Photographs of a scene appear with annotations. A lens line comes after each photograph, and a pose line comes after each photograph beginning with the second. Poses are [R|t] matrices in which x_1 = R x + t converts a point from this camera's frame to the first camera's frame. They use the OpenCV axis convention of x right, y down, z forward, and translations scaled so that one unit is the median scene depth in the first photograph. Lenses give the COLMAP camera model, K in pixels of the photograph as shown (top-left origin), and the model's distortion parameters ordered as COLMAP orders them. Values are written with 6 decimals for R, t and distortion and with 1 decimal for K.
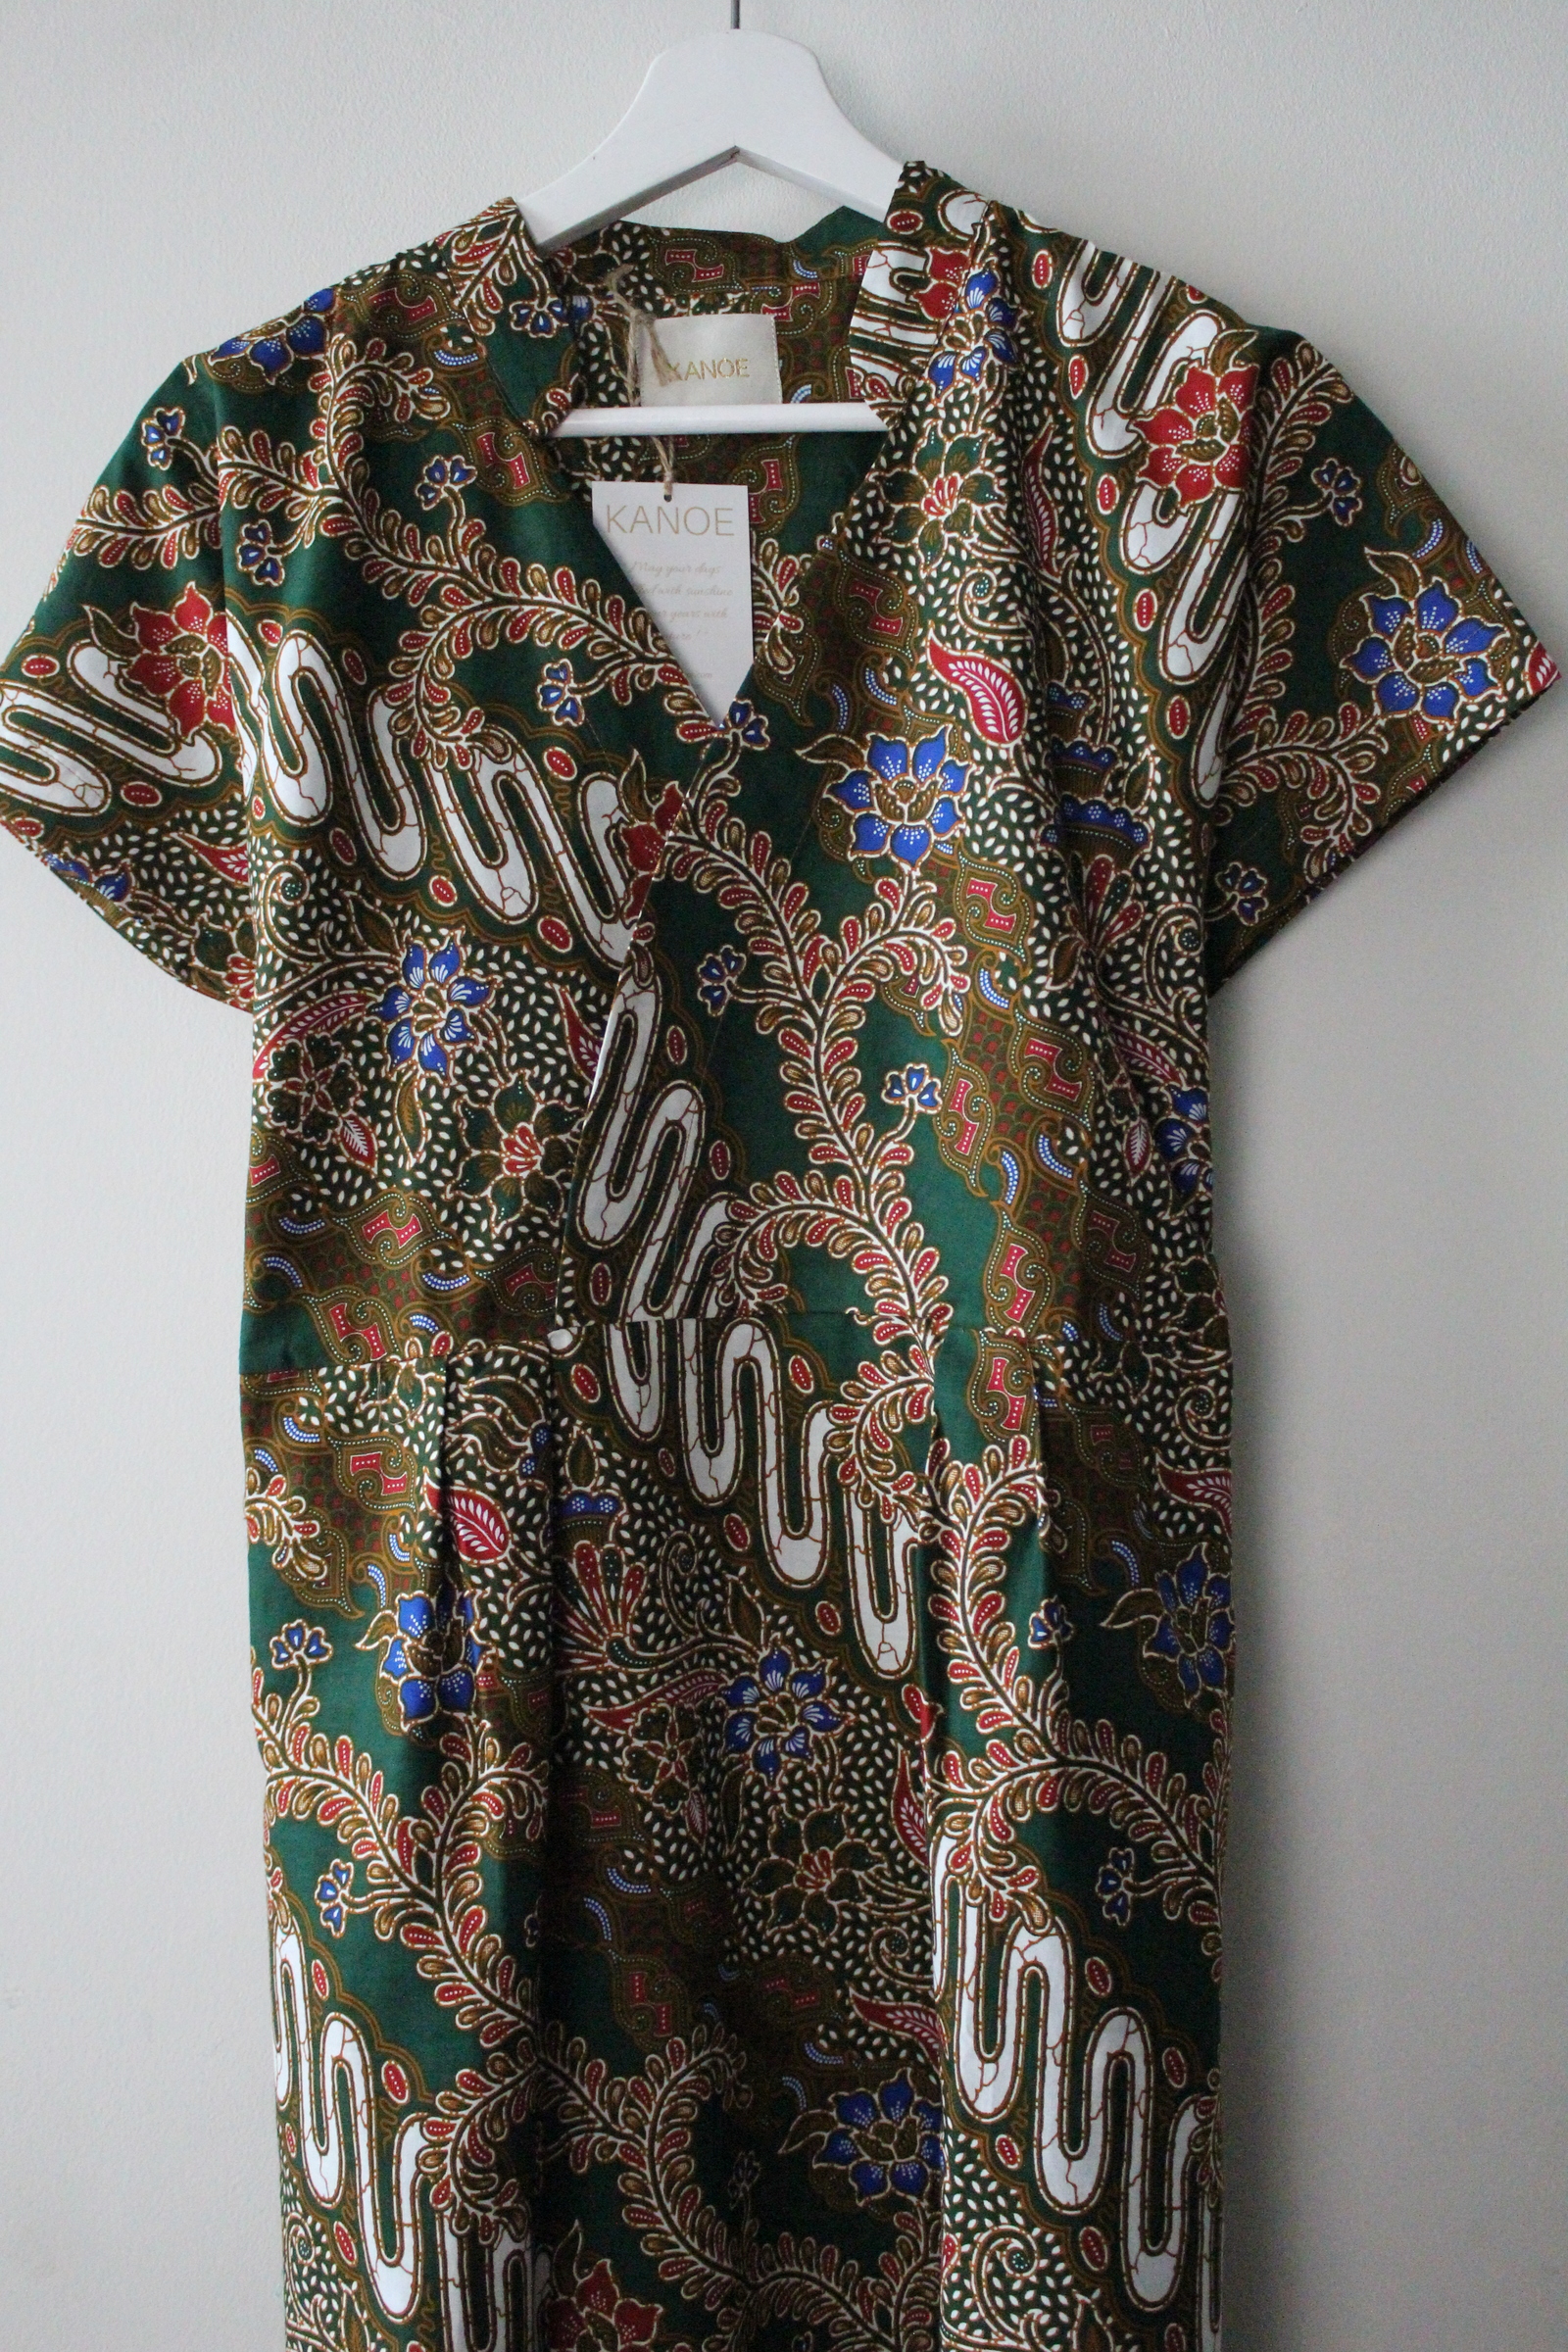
lens RADIAL K [[2566.2, 0, 805.1], [0, 2566.2, 1230.5], [0, 0, 1]] dist [-0.132208, 0.000000]
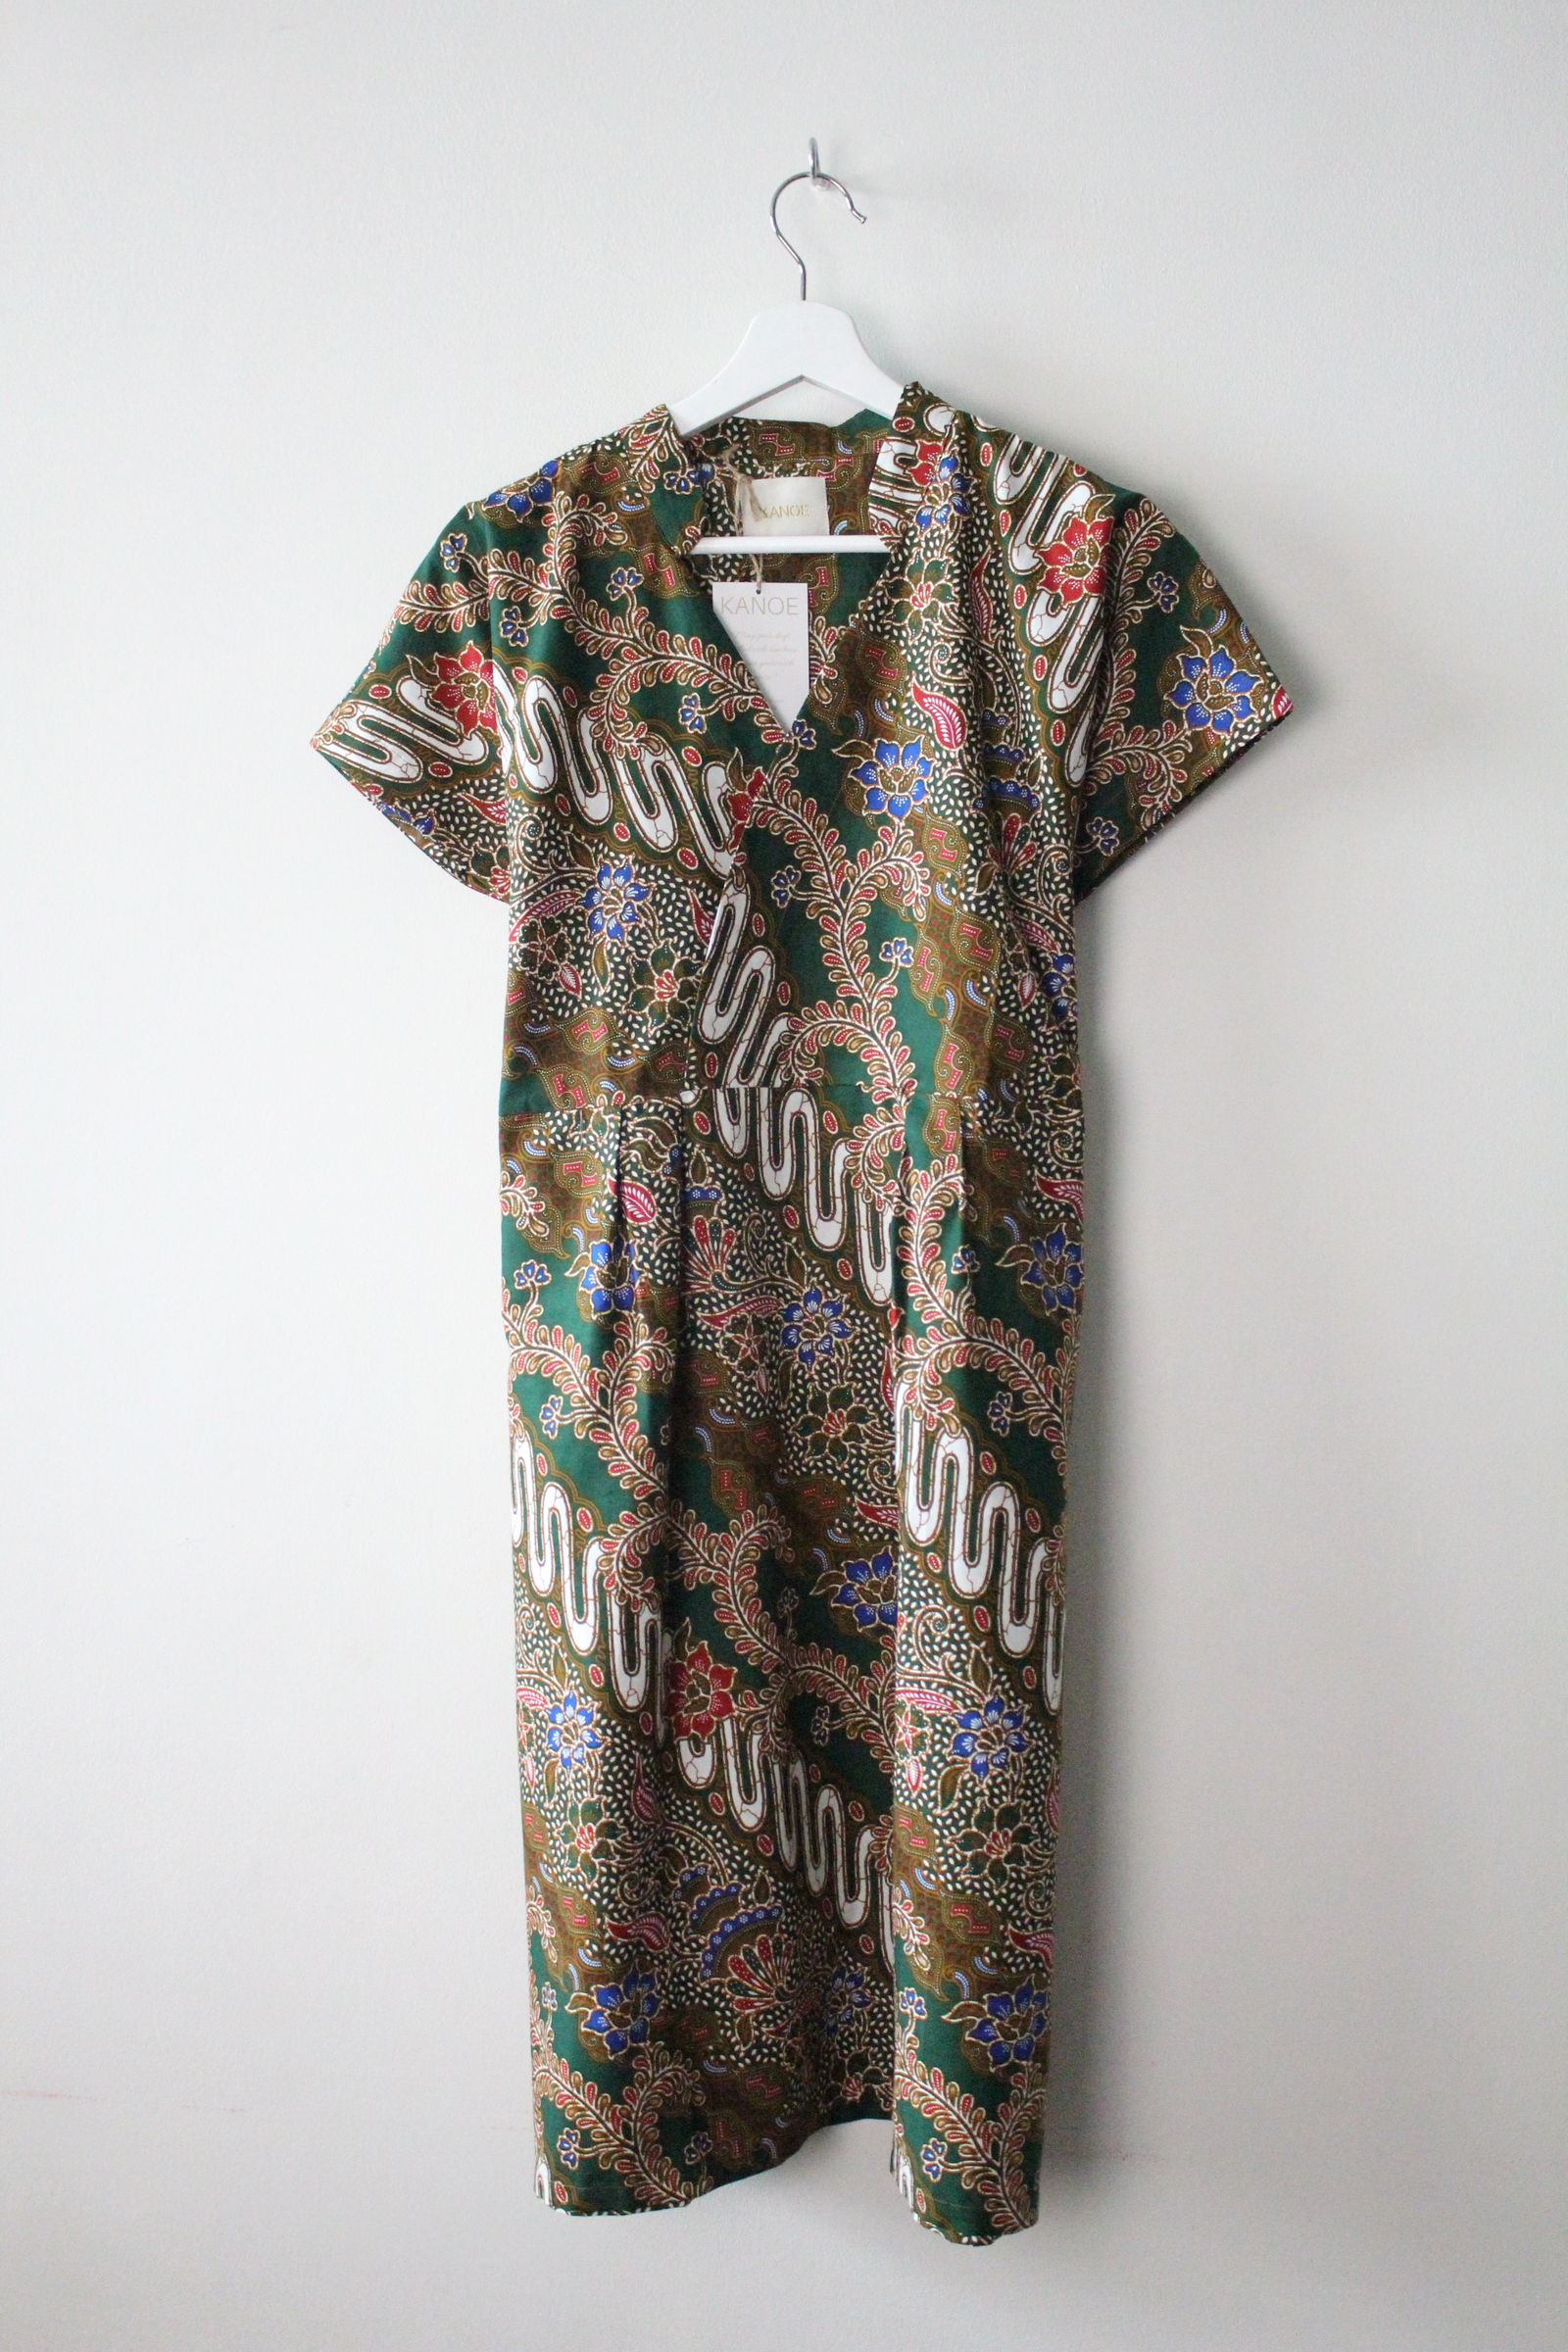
lens RADIAL K [[2566.2, 0, 796.1], [0, 2566.2, 1170.2], [0, 0, 1]] dist [-0.132208, 0.000000]
pose [[0.998357, 0.016492, -0.054883, 0.070866], [-0.014716, 0.999360, 0.032614, 0.034334], [0.055386, -0.031753, 0.997960, -0.697772]]
